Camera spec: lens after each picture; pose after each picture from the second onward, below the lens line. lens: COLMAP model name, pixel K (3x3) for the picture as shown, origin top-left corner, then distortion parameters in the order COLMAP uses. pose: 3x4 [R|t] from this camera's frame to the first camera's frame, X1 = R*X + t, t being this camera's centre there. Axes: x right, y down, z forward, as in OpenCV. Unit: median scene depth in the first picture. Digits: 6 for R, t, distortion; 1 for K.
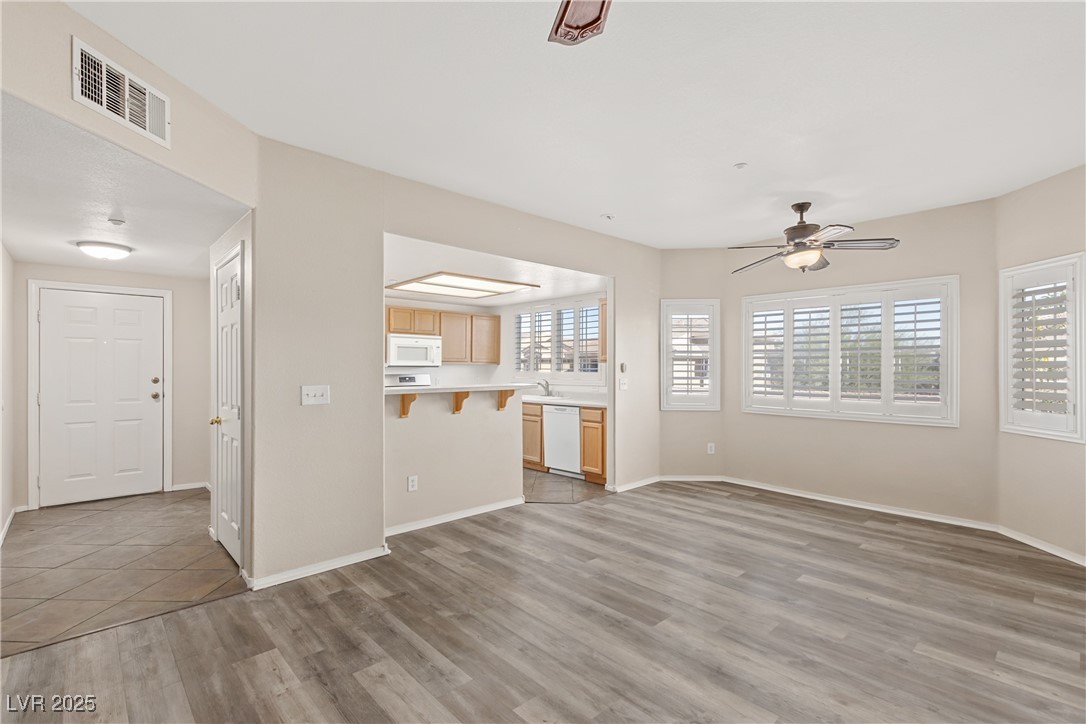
lens RADIAL K [[506.1, 0, 542.8], [0, 506.1, 366.4], [0, 0, 1]] dist [0.001488, -0.000358]
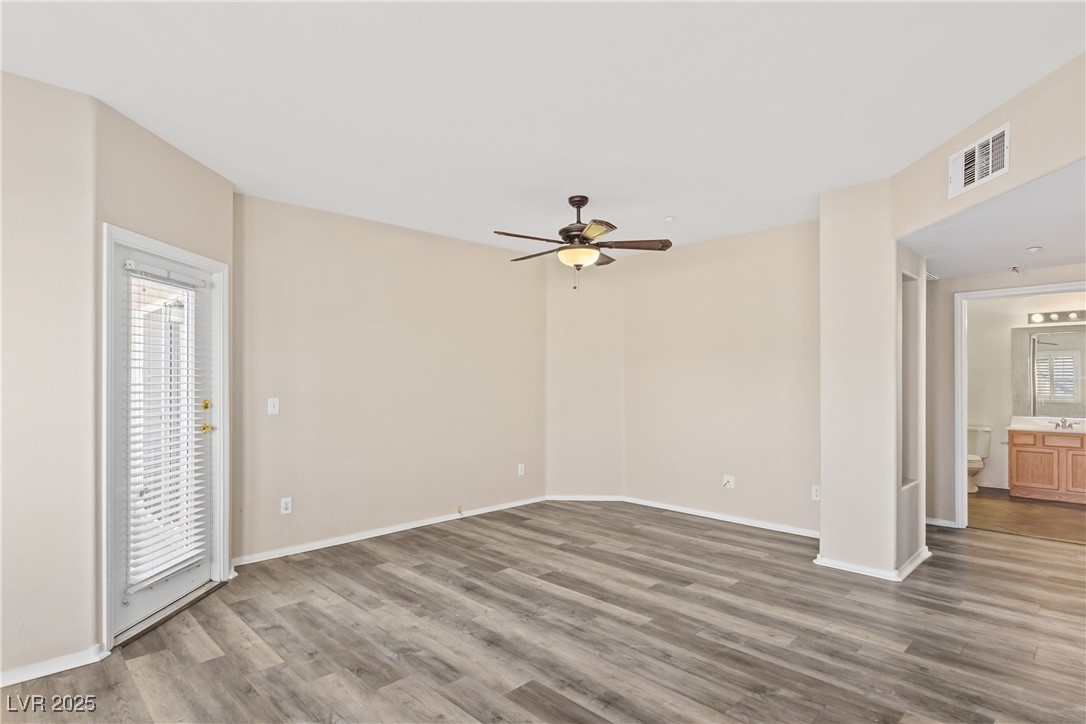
lens RADIAL K [[553.9, 0, 542.1], [0, 553.9, 373.8], [0, 0, 1]] dist [0.005432, 0.000175]
pose [[-0.999698, -0.000376, -0.024565, 0.153246], [-0.000181, 0.999968, -0.007937, -0.003356], [0.024567, -0.007930, -0.999667, 1.338363]]
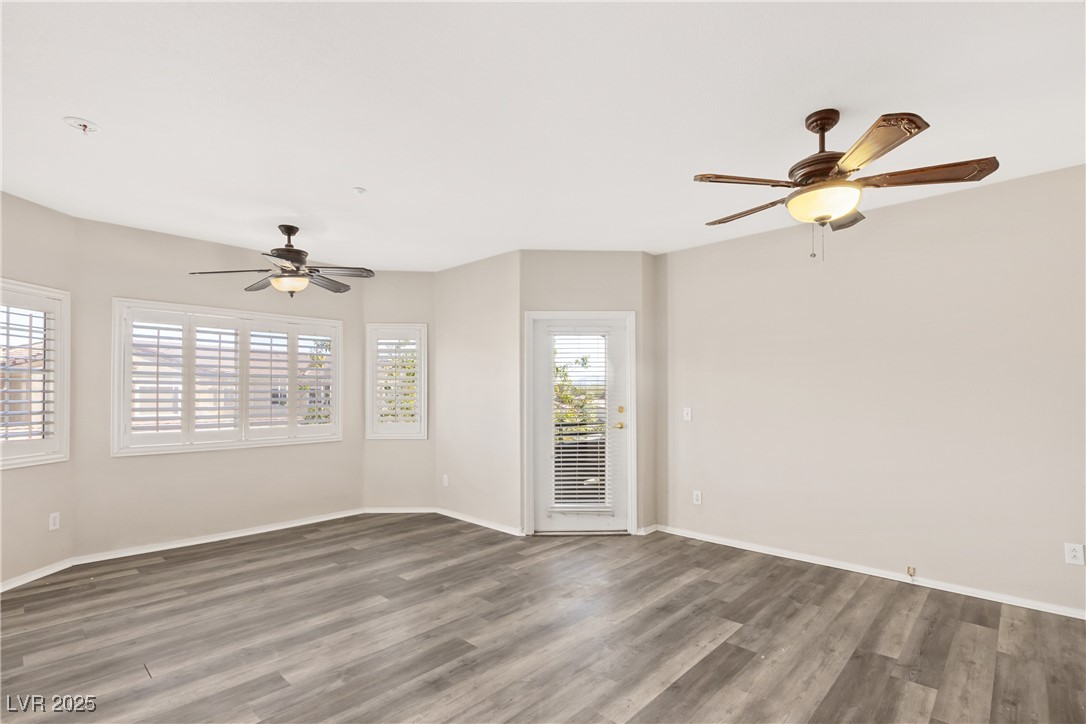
lens RADIAL K [[506.1, 0, 562.9], [0, 506.1, 384.1], [0, 0, 1]] dist [0.001488, -0.000358]
pose [[-0.100602, 0.016541, 0.994789, -0.565399], [0.000718, 0.999863, -0.016552, -0.000972], [-0.994926, -0.000951, -0.100600, 0.636886]]
